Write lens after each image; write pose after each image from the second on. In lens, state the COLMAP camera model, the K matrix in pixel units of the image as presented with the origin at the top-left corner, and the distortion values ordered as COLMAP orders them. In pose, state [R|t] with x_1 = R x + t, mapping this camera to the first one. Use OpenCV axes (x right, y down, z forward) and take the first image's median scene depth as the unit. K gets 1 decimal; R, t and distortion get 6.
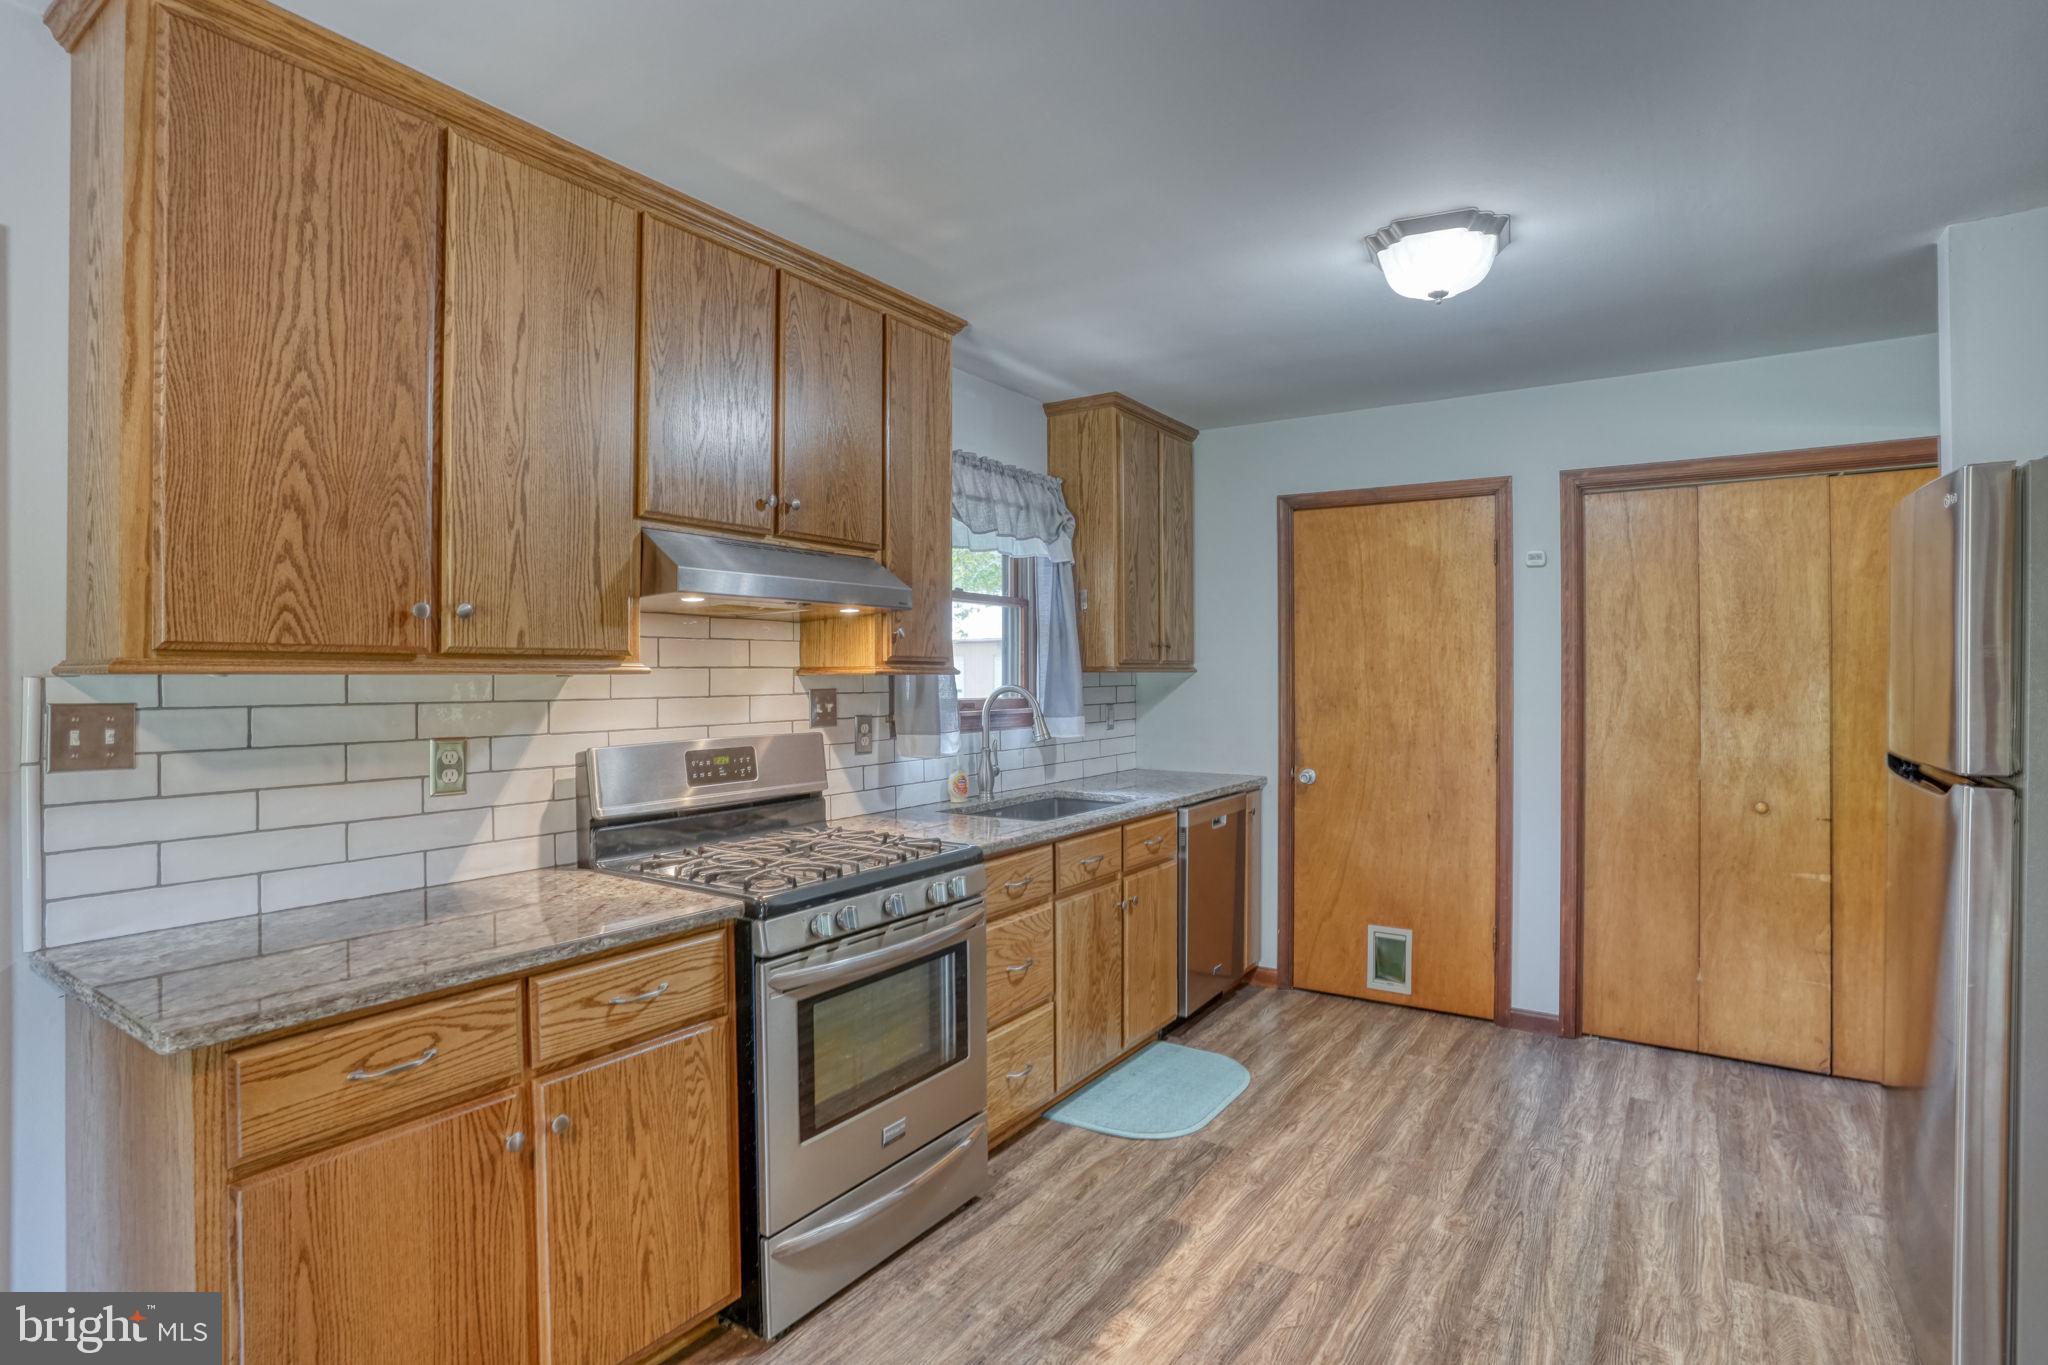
lens RADIAL K [[998.2, 0, 1006.7], [0, 998.2, 685.6], [0, 0, 1]] dist [-0.078973, 0.037450]
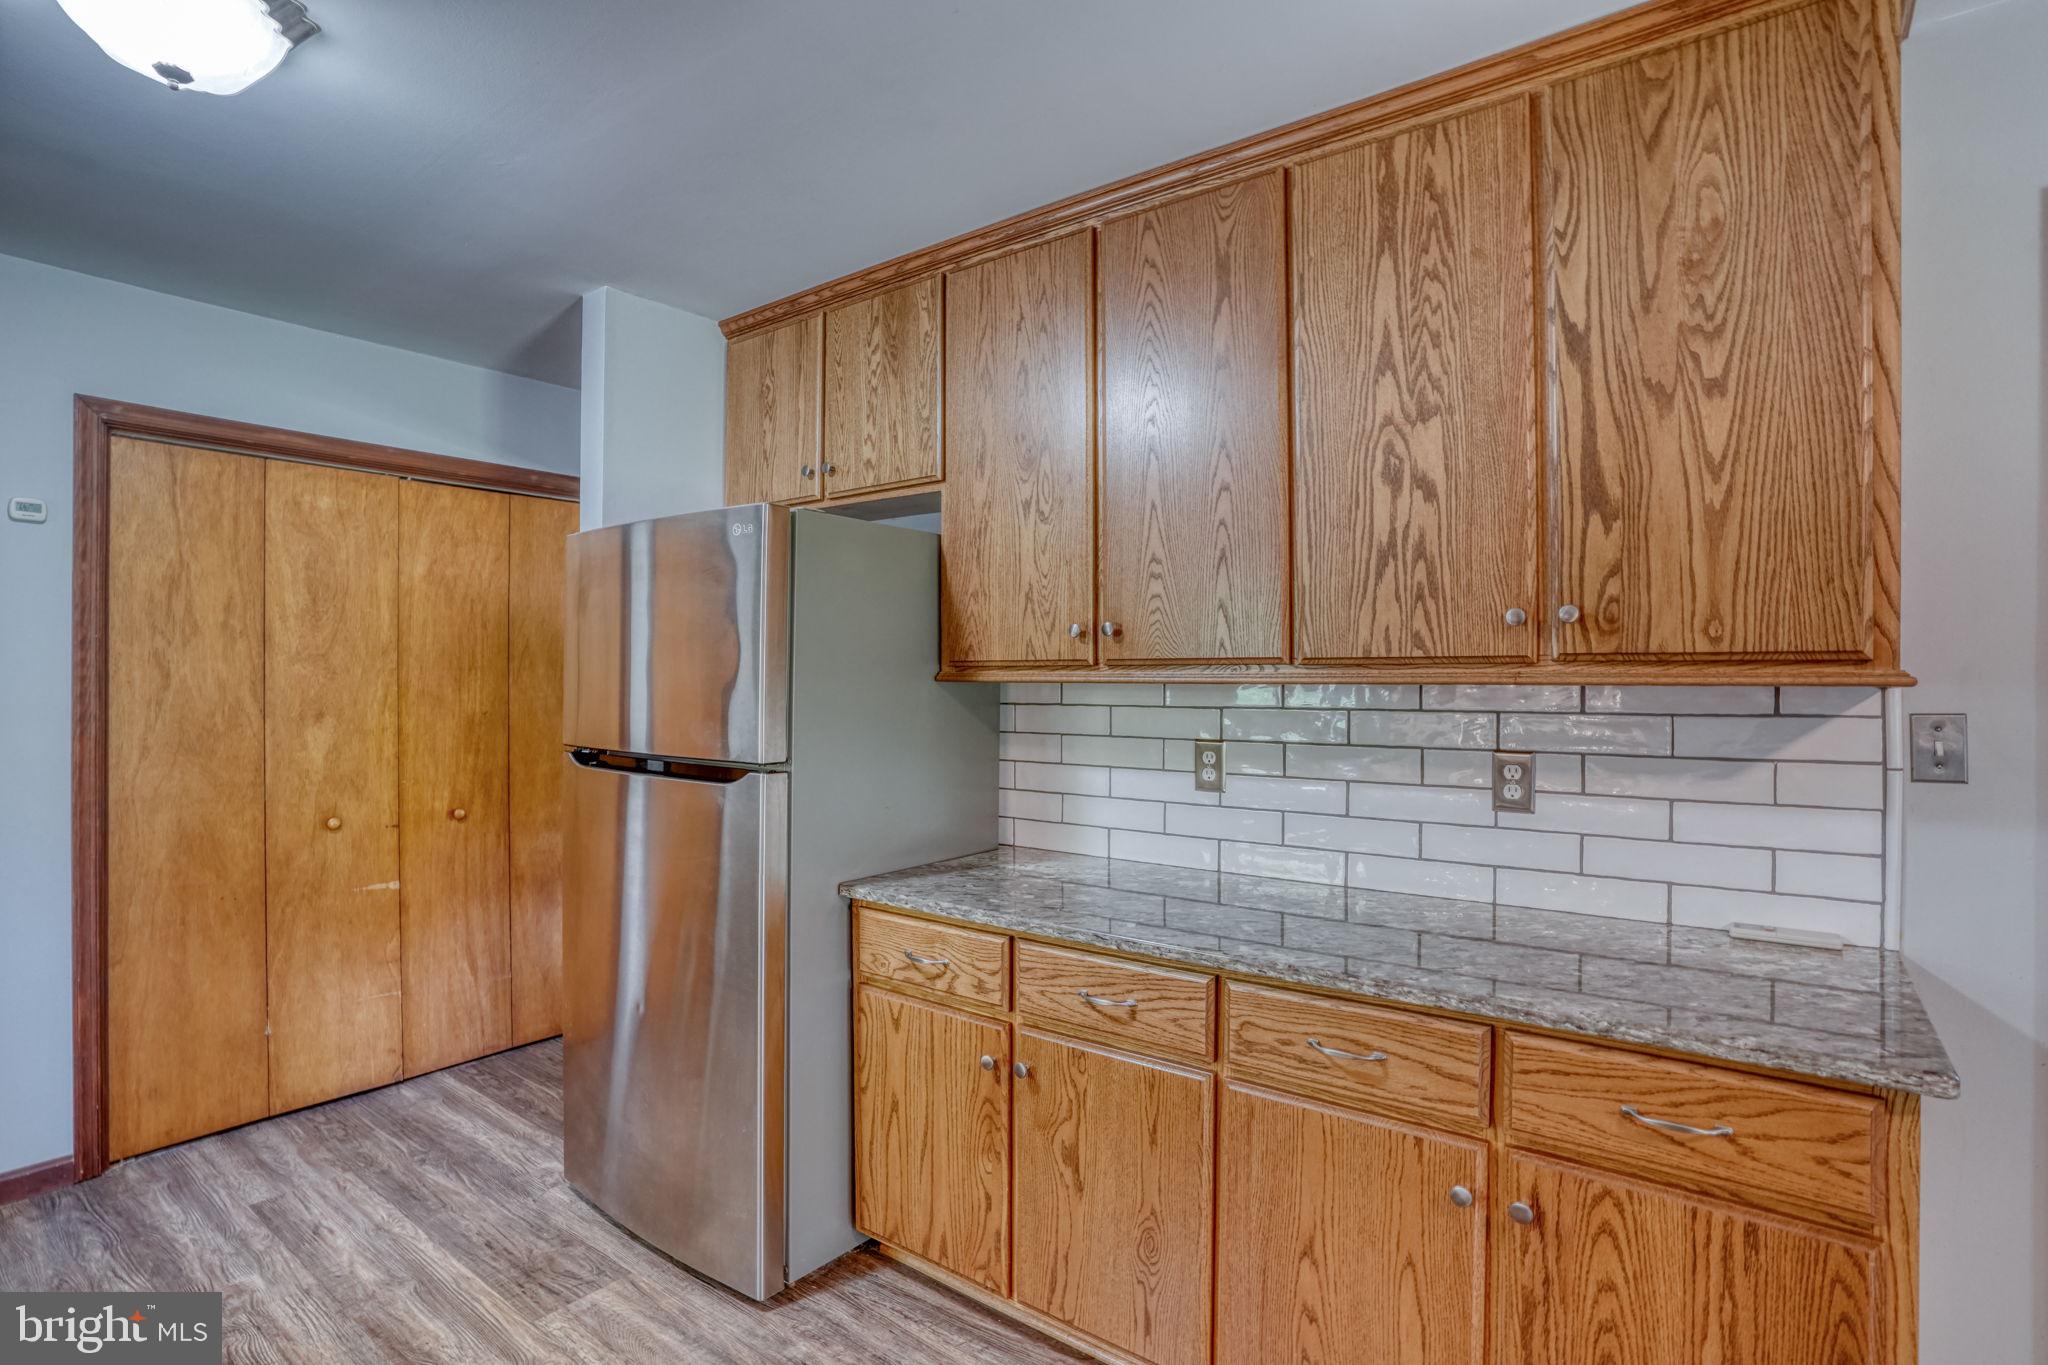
lens RADIAL K [[998.2, 0, 1006.7], [0, 998.2, 685.6], [0, 0, 1]] dist [-0.078973, 0.037450]
pose [[0.067461, -0.003632, 0.997715, -0.094445], [0.008479, 0.999959, 0.003067, -0.002227], [-0.997686, 0.008252, 0.067489, 0.288671]]
